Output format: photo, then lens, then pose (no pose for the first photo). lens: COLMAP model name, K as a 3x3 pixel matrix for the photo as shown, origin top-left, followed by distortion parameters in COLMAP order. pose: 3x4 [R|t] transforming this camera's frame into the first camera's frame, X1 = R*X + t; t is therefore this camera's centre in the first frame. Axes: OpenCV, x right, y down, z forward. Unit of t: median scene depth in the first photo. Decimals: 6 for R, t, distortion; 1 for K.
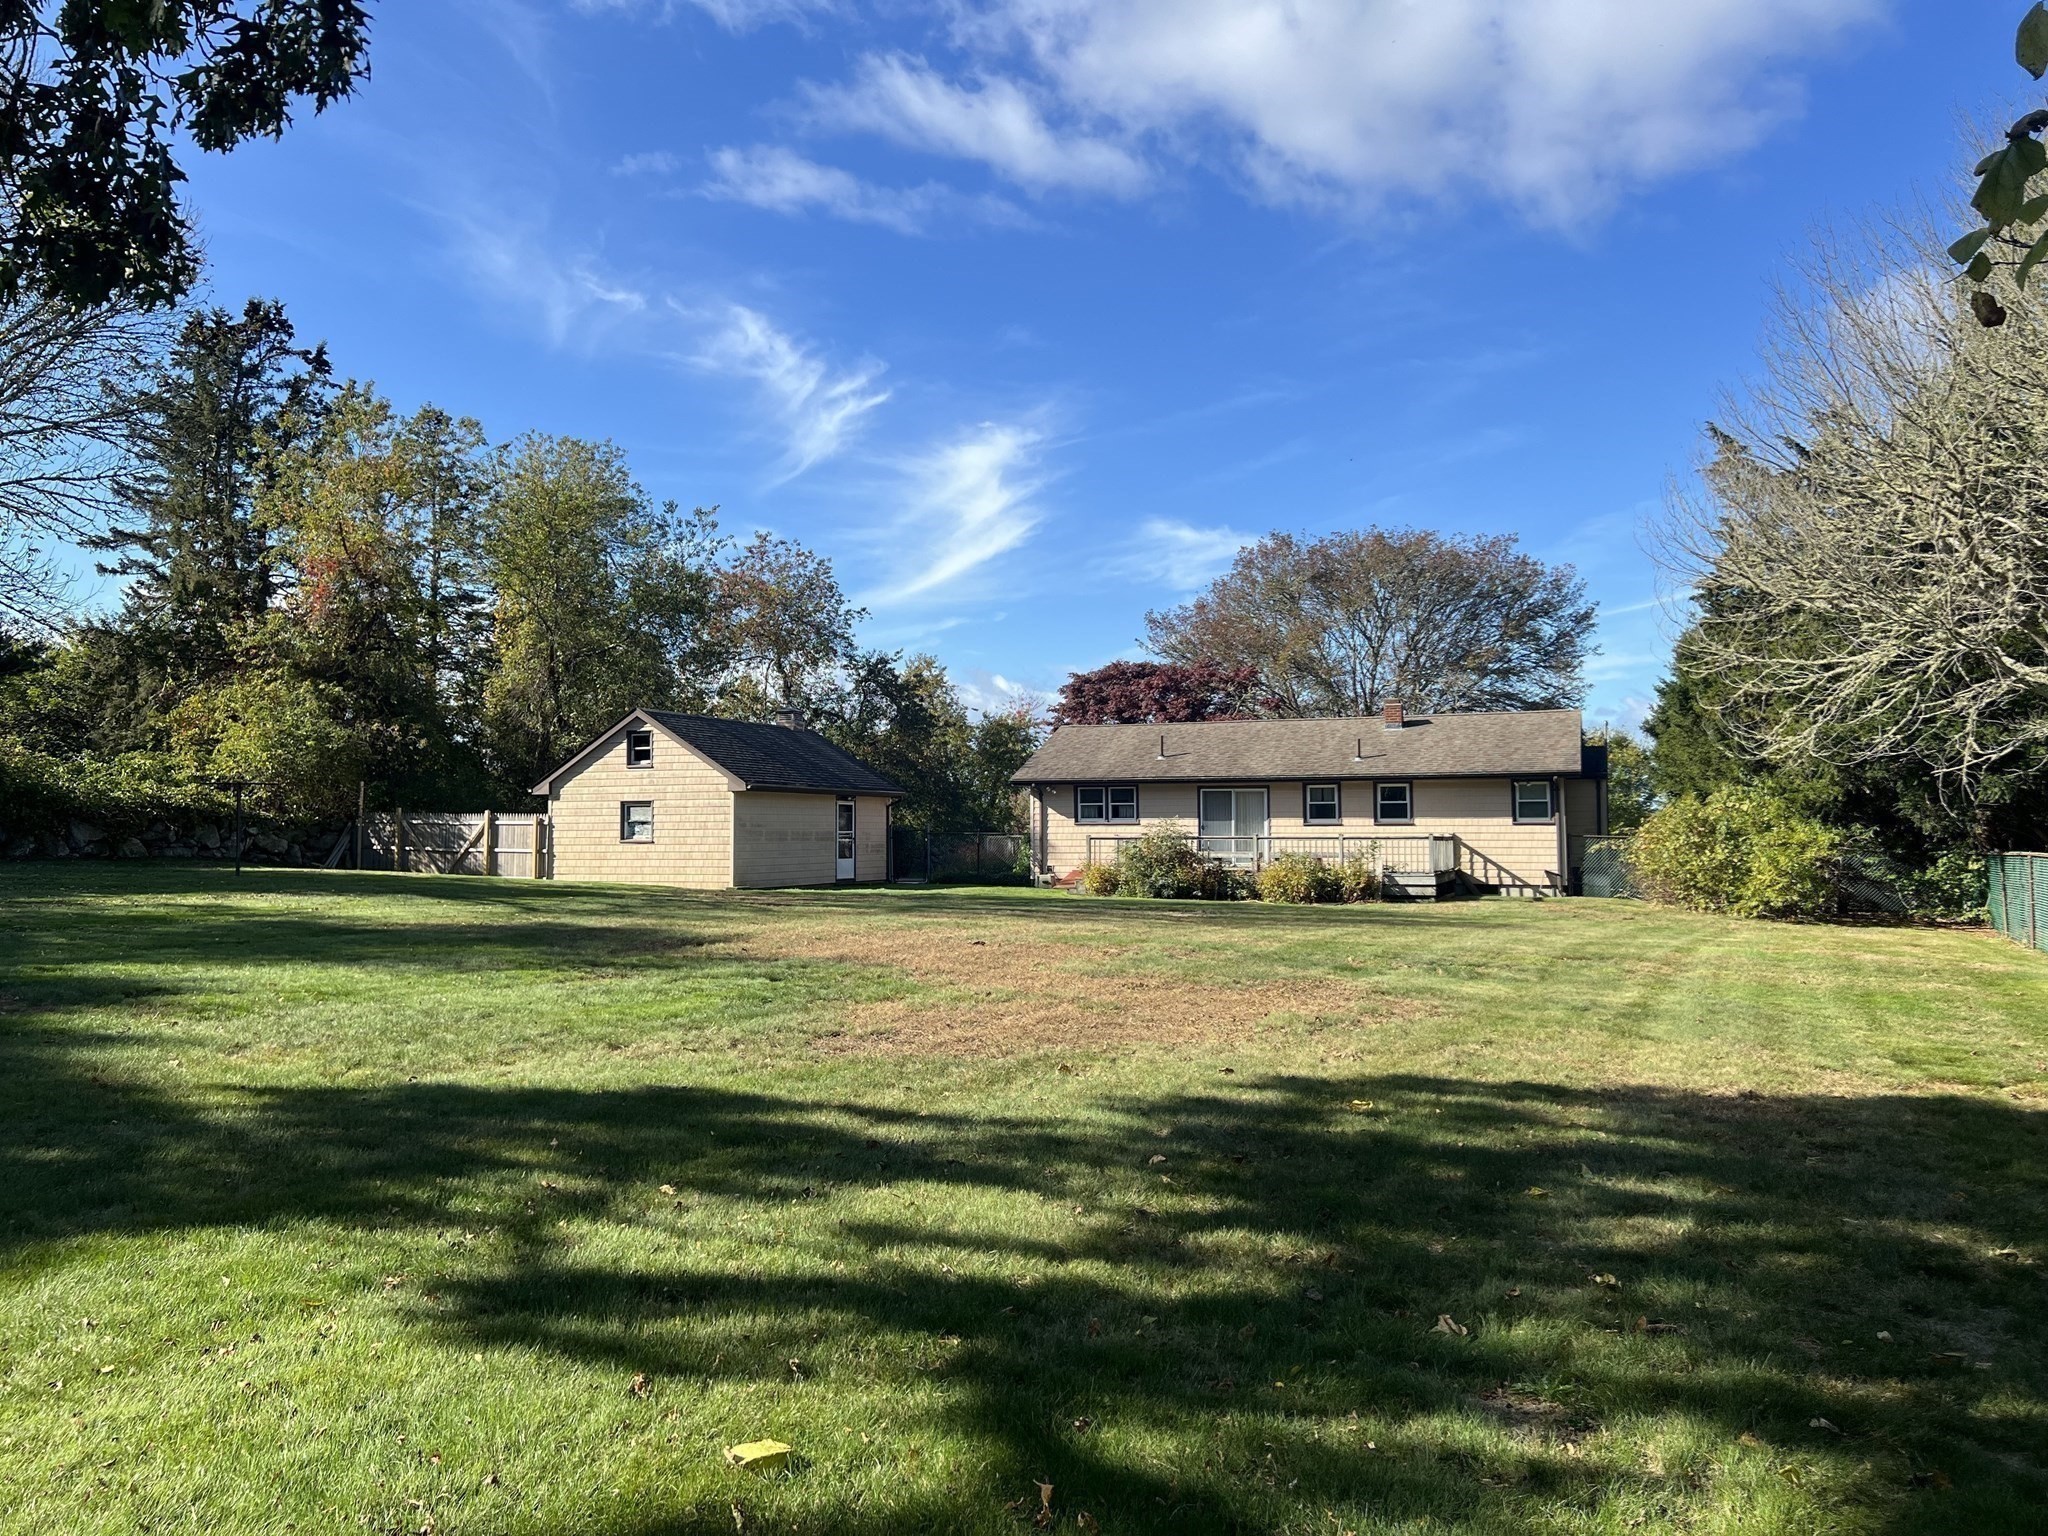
lens RADIAL K [[1514.7, 0, 999.1], [0, 1514.7, 760.0], [0, 0, 1]] dist [0.090068, -0.079487]
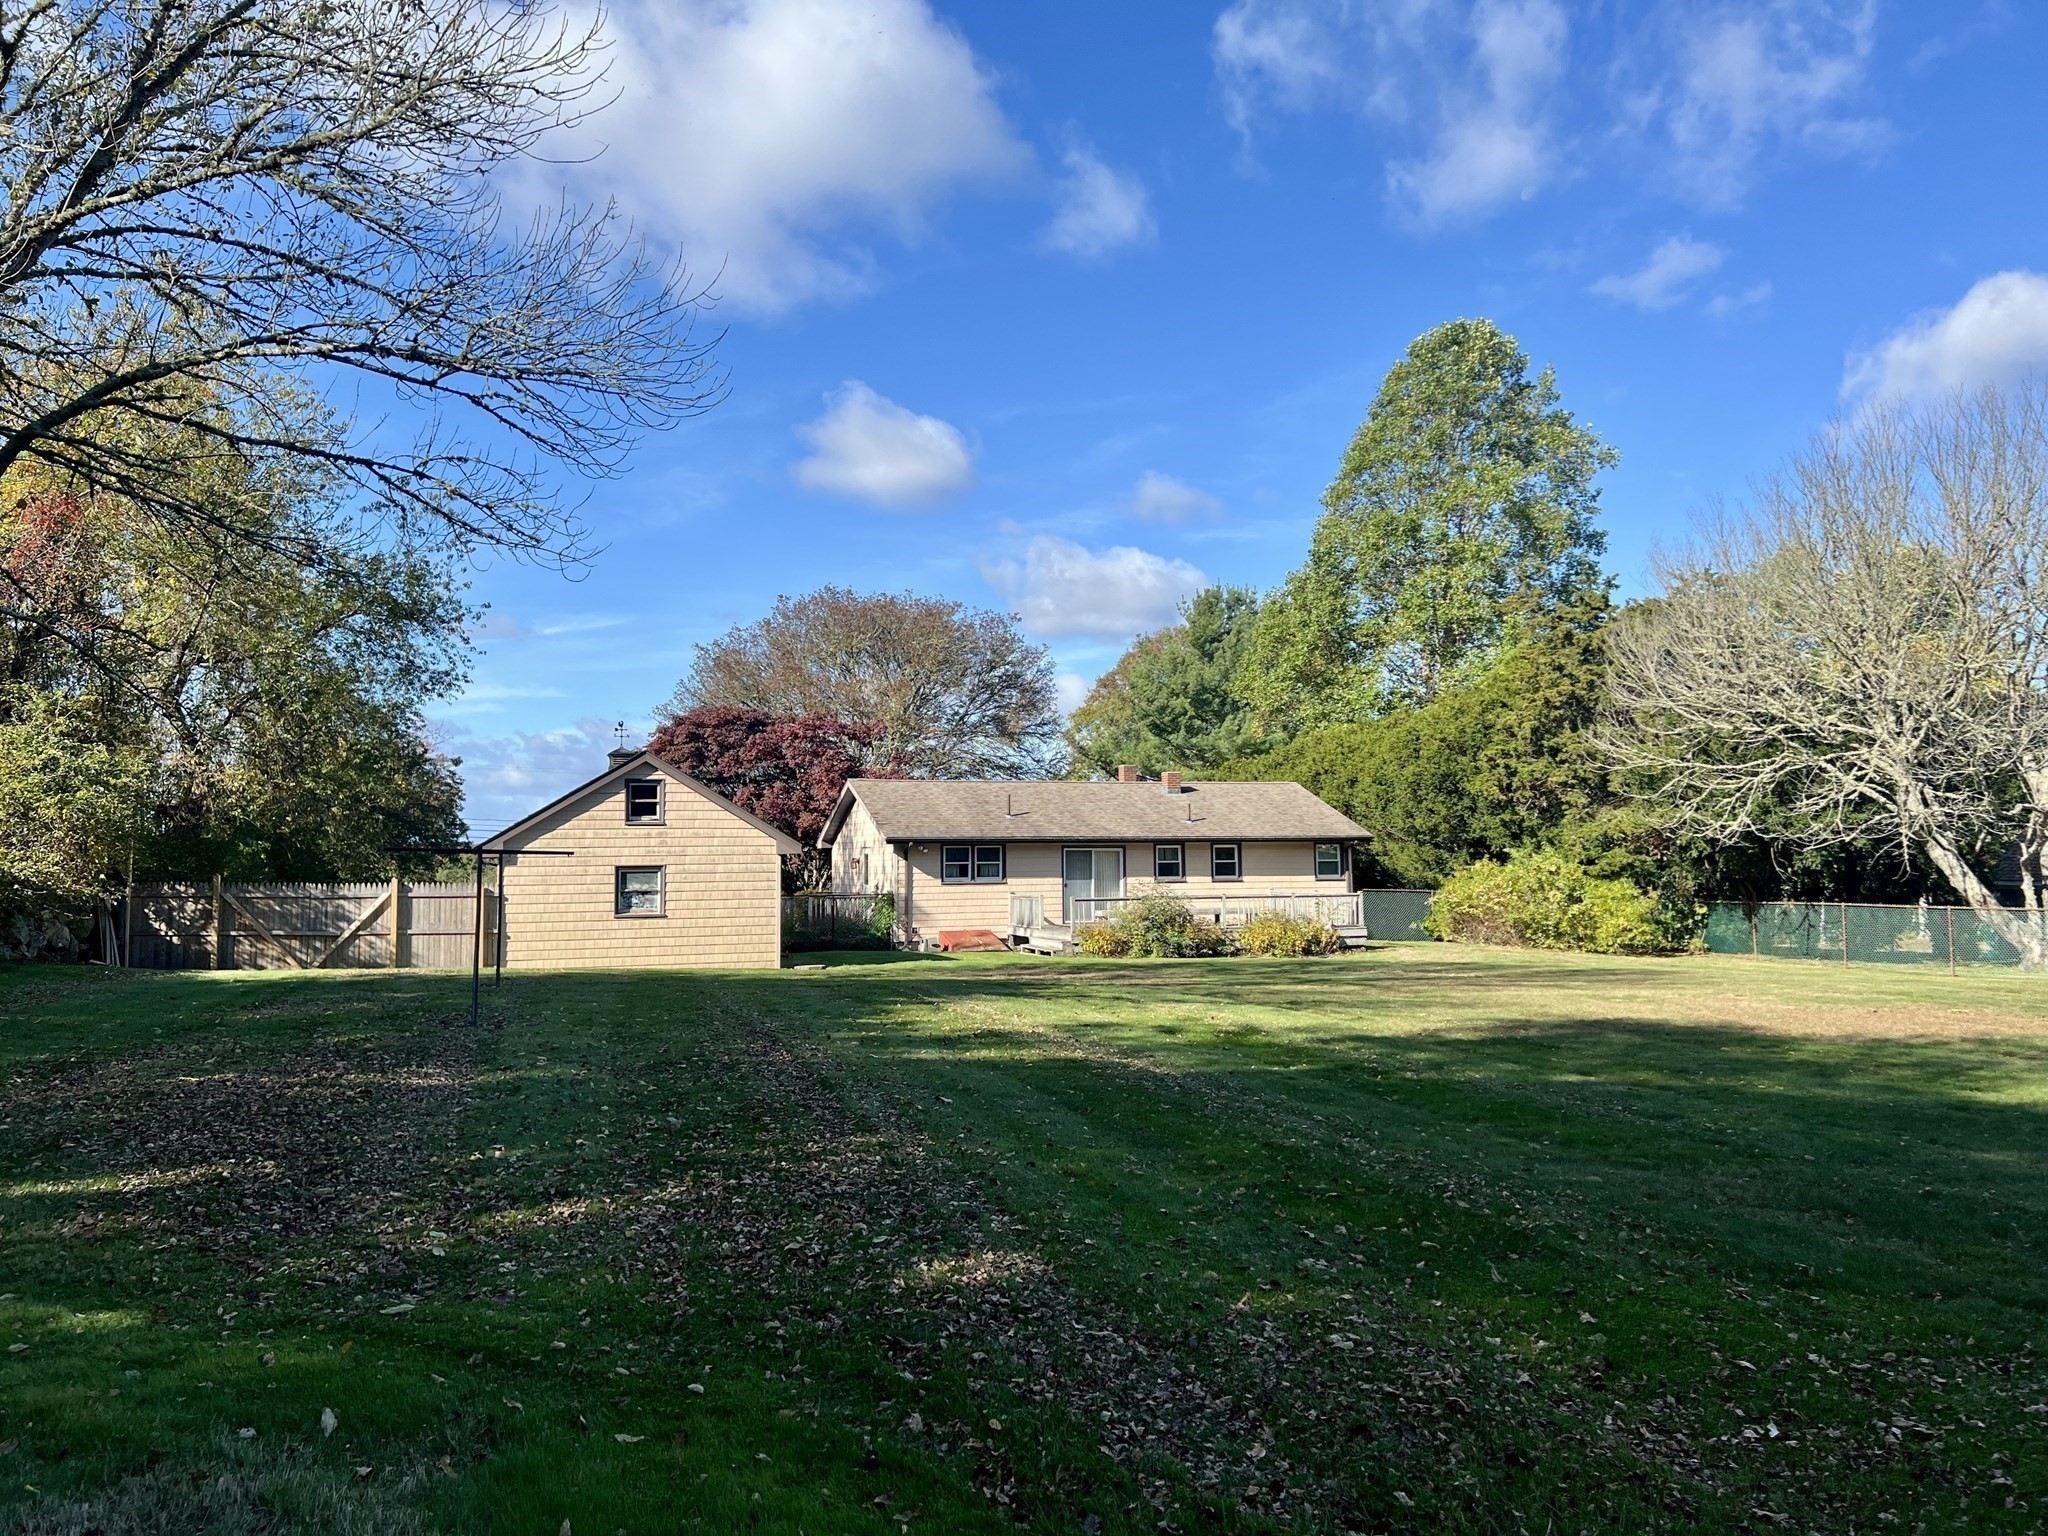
lens RADIAL K [[1514.7, 0, 999.1], [0, 1514.7, 760.0], [0, 0, 1]] dist [0.090068, -0.079487]
pose [[0.766839, 0.038330, 0.640693, -0.604917], [-0.023551, 0.999223, -0.031592, -0.008106], [-0.641407, 0.009138, 0.767147, 0.251084]]
